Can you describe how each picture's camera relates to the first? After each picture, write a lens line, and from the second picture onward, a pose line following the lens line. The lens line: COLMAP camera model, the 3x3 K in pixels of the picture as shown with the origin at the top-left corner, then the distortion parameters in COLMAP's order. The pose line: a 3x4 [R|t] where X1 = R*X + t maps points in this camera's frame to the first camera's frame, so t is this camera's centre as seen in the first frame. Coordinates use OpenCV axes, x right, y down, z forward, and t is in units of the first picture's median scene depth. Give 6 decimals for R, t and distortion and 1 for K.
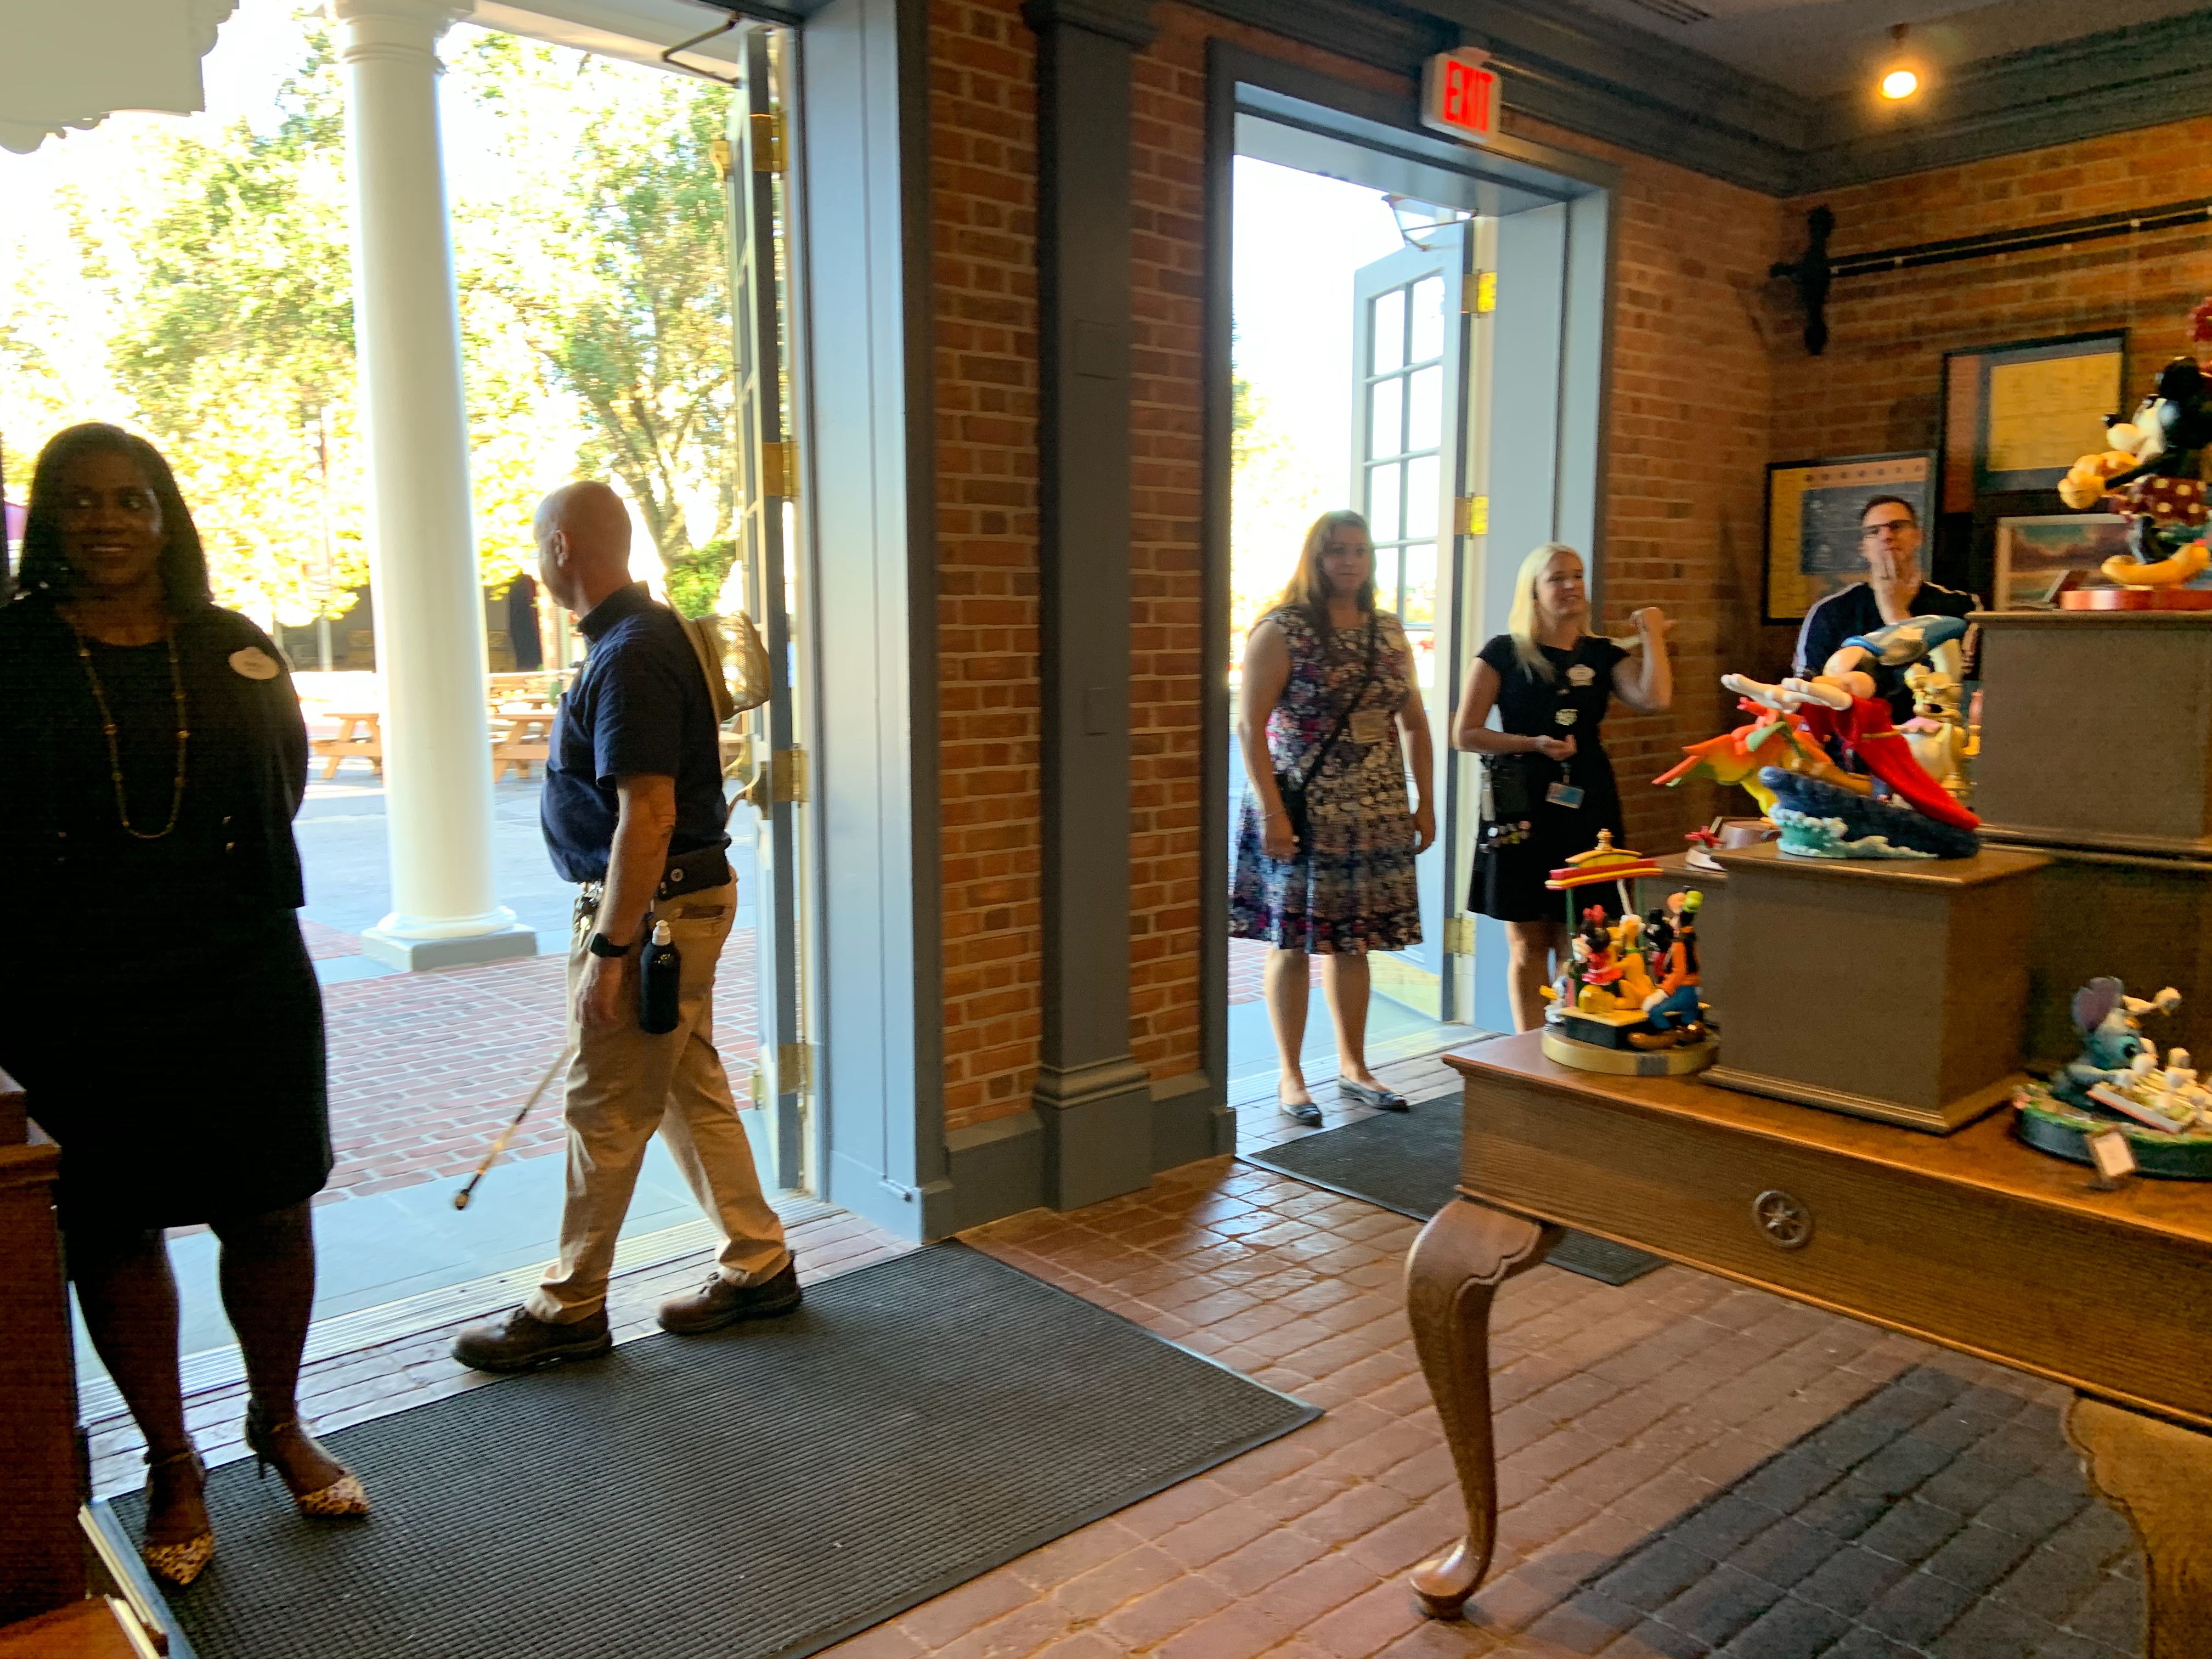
lens RADIAL K [[1655.5, 0, 1085.0], [0, 1655.5, 828.2], [0, 0, 1]] dist [0.102930, -0.100722]
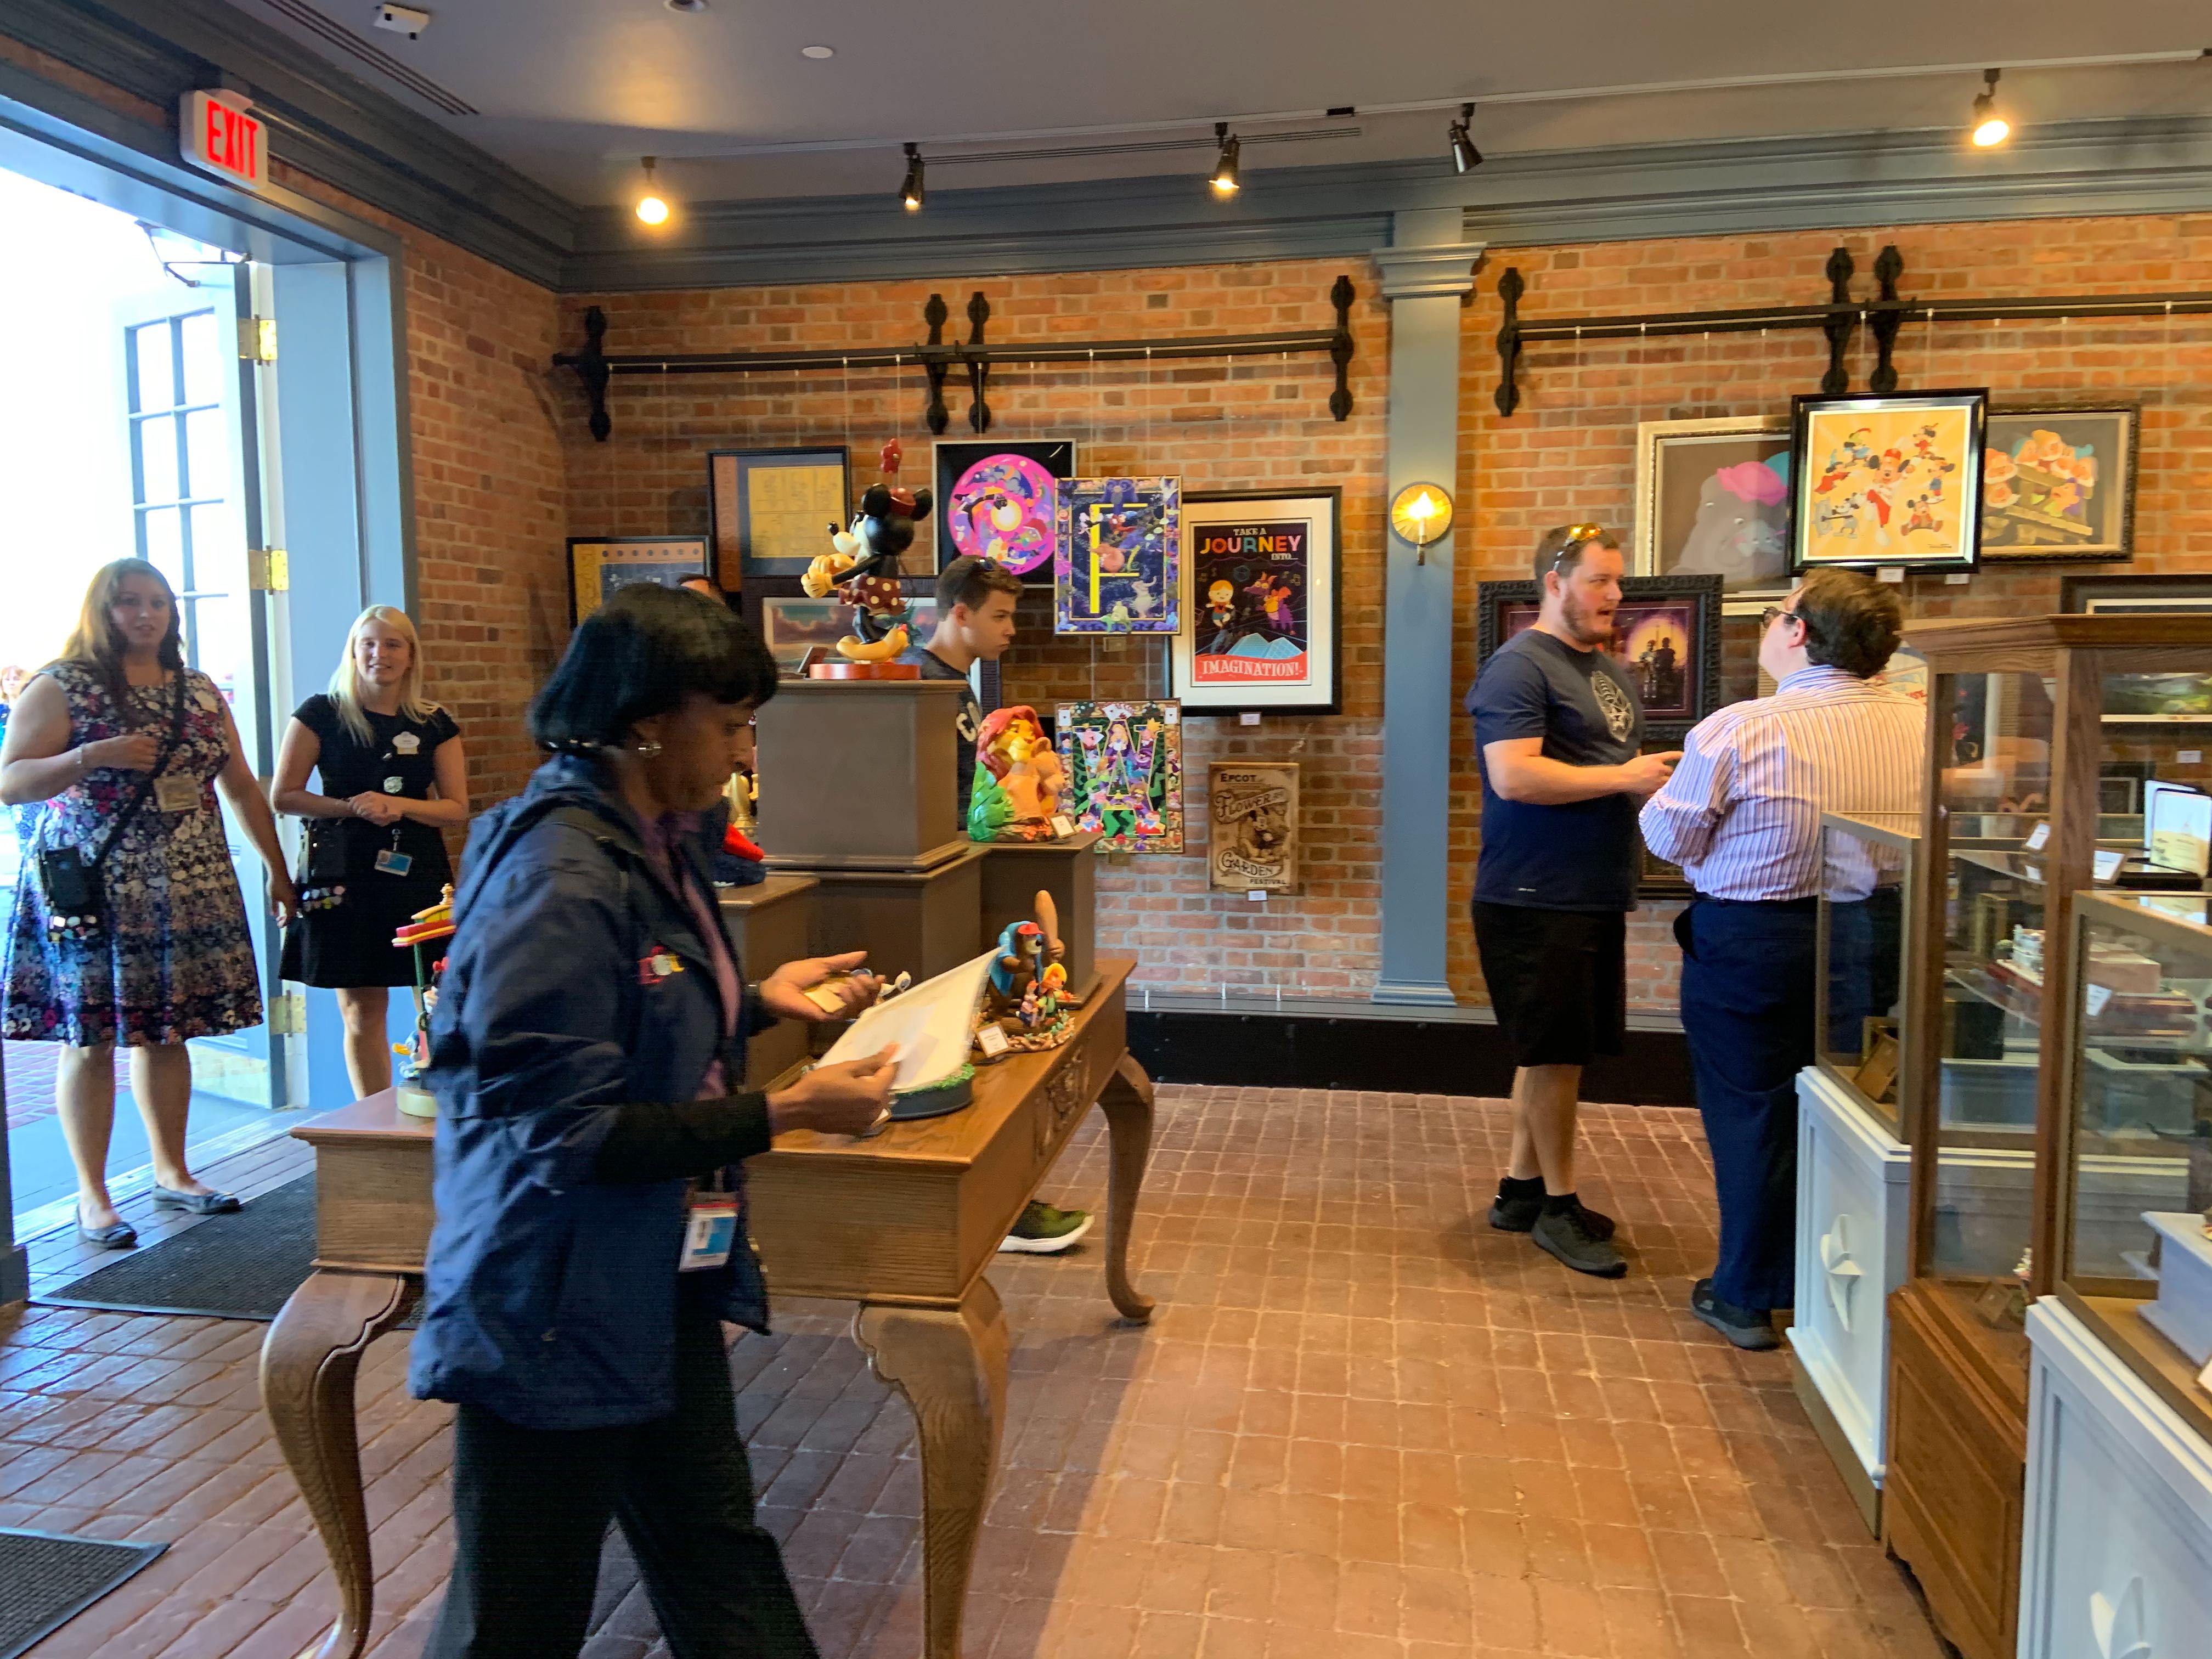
lens RADIAL K [[1651.9, 0, 1076.5], [0, 1651.9, 823.0], [0, 0, 1]] dist [0.117205, -0.142057]
pose [[0.782446, -0.050359, 0.620679, -0.020964], [0.074532, 0.997133, -0.013055, 0.004643], [-0.618242, 0.056475, 0.783956, -0.045841]]
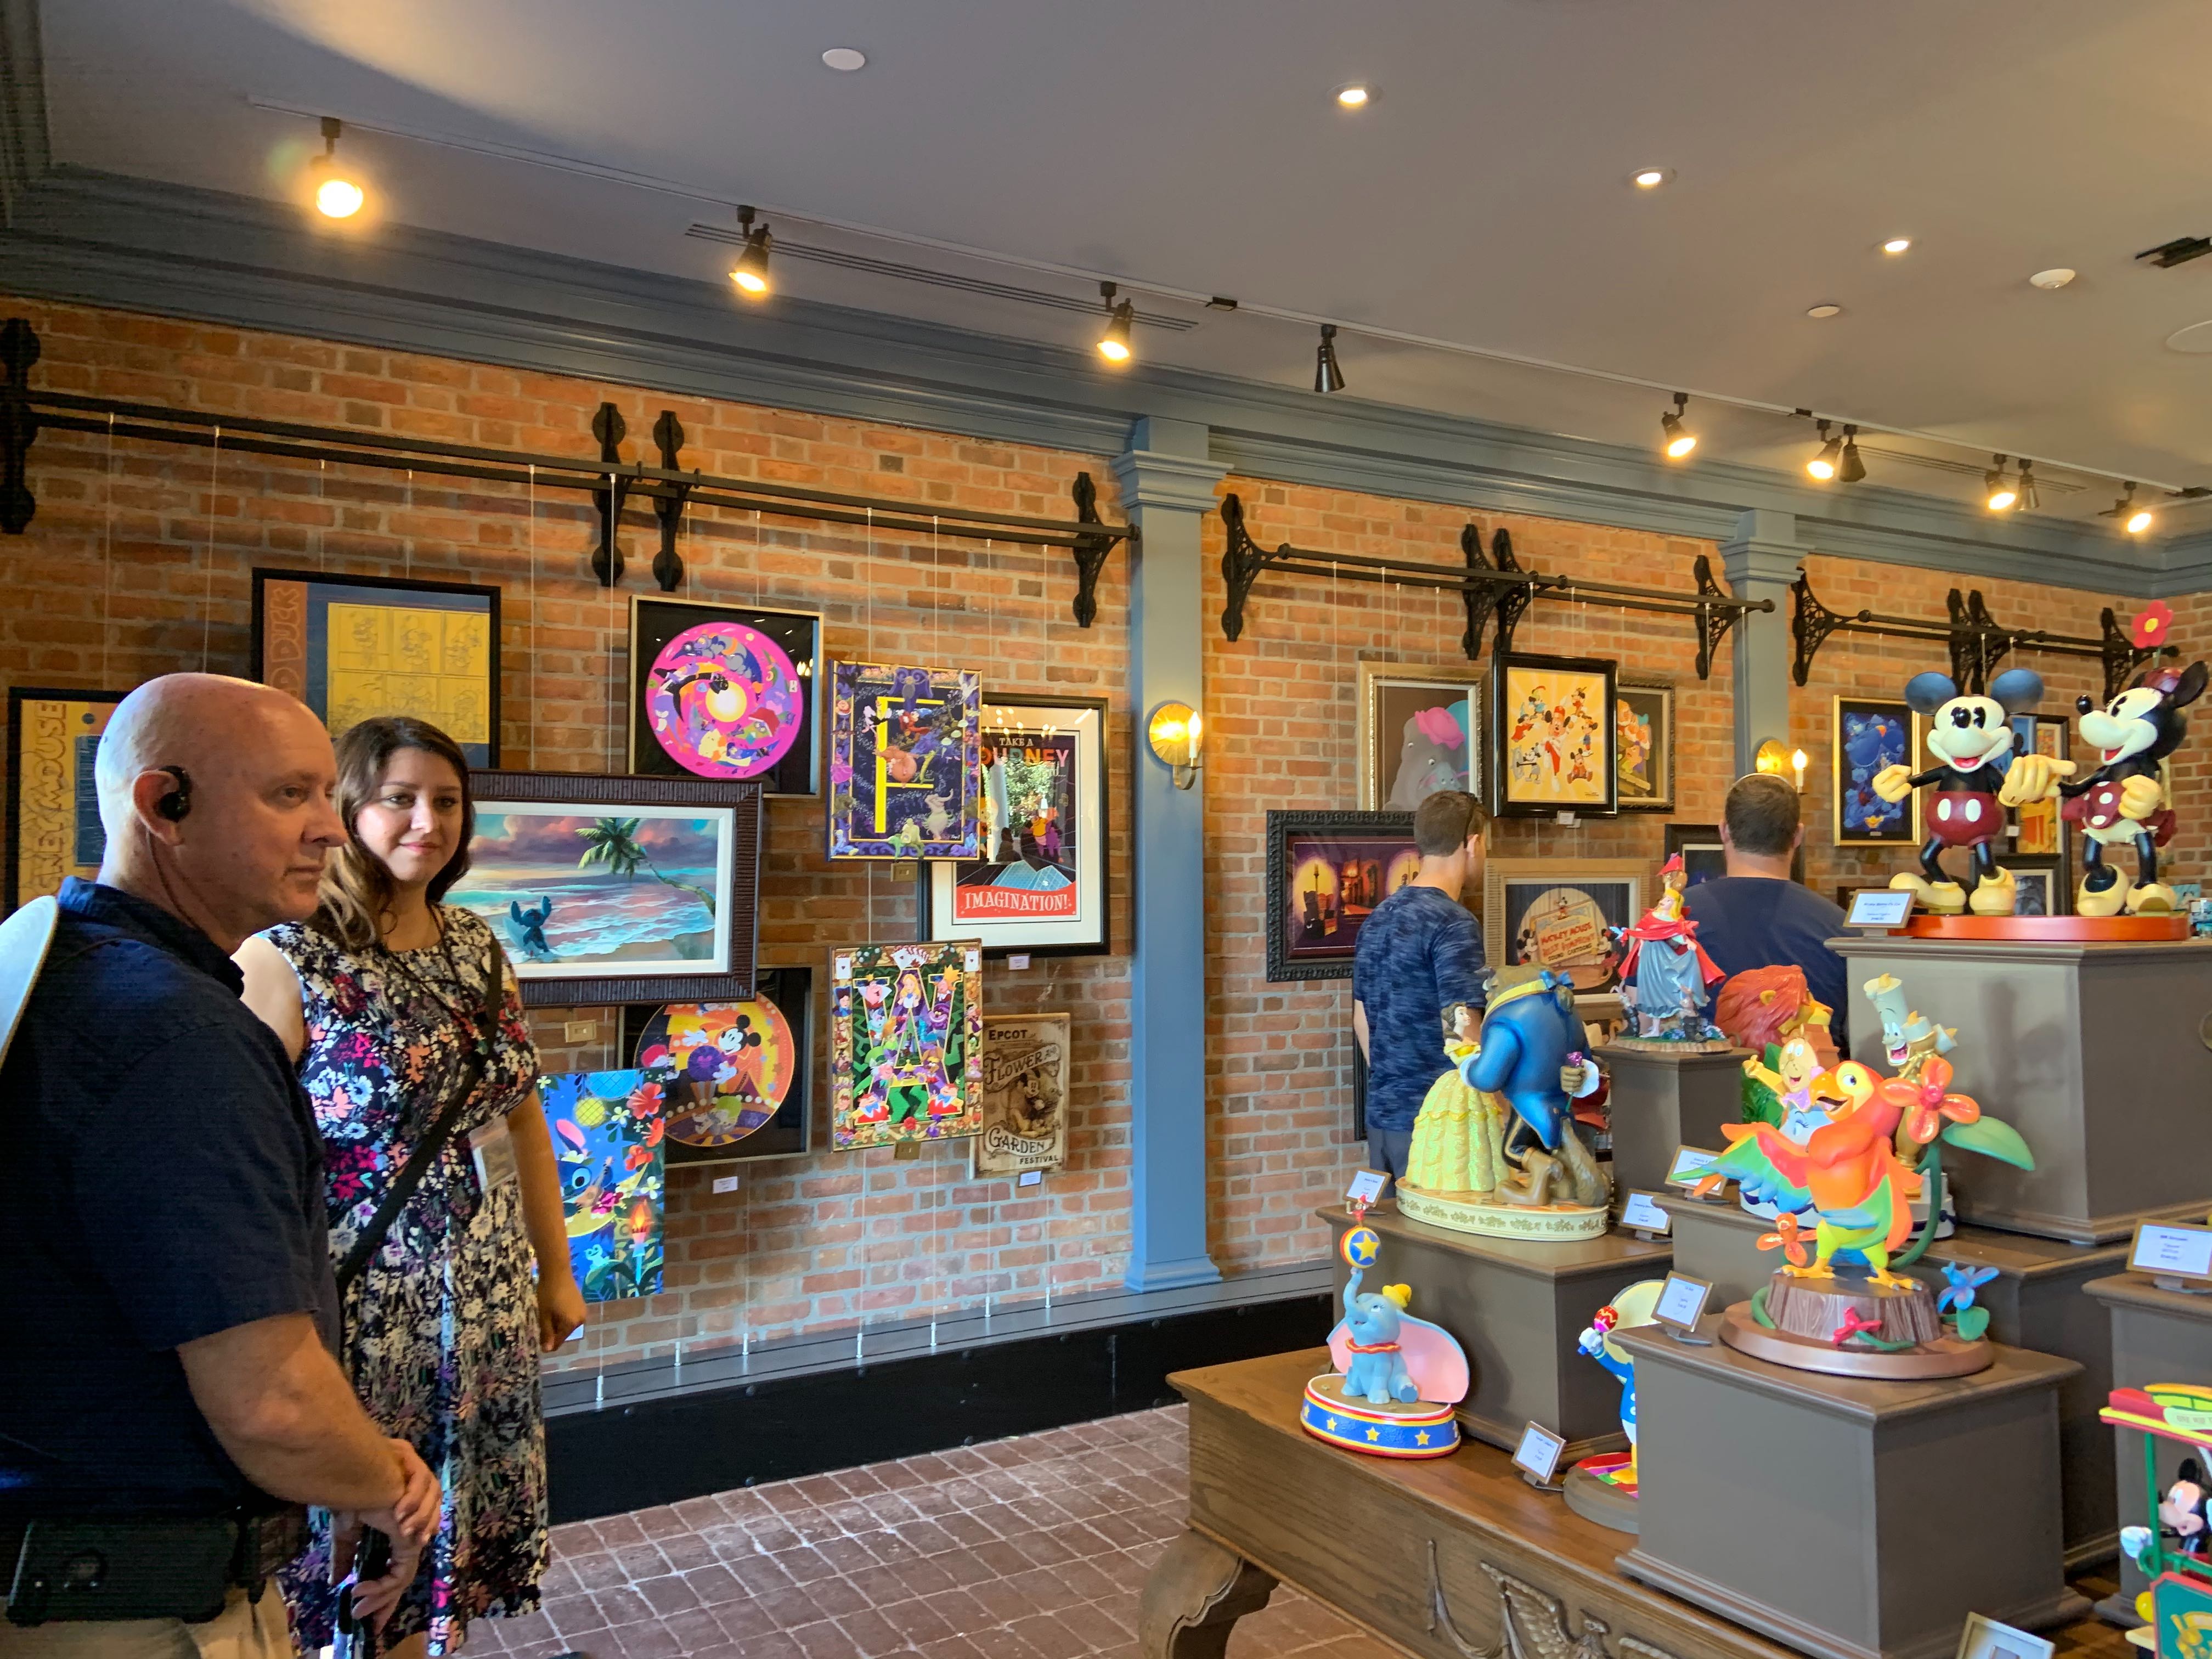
lens RADIAL K [[1651.9, 0, 1081.7], [0, 1651.9, 802.2], [0, 0, 1]] dist [0.117205, -0.142057]
pose [[0.197703, 0.058710, 0.978502, -0.245928], [0.125744, 0.988439, -0.084713, -0.146600], [-0.972164, 0.139788, 0.188035, 1.023983]]
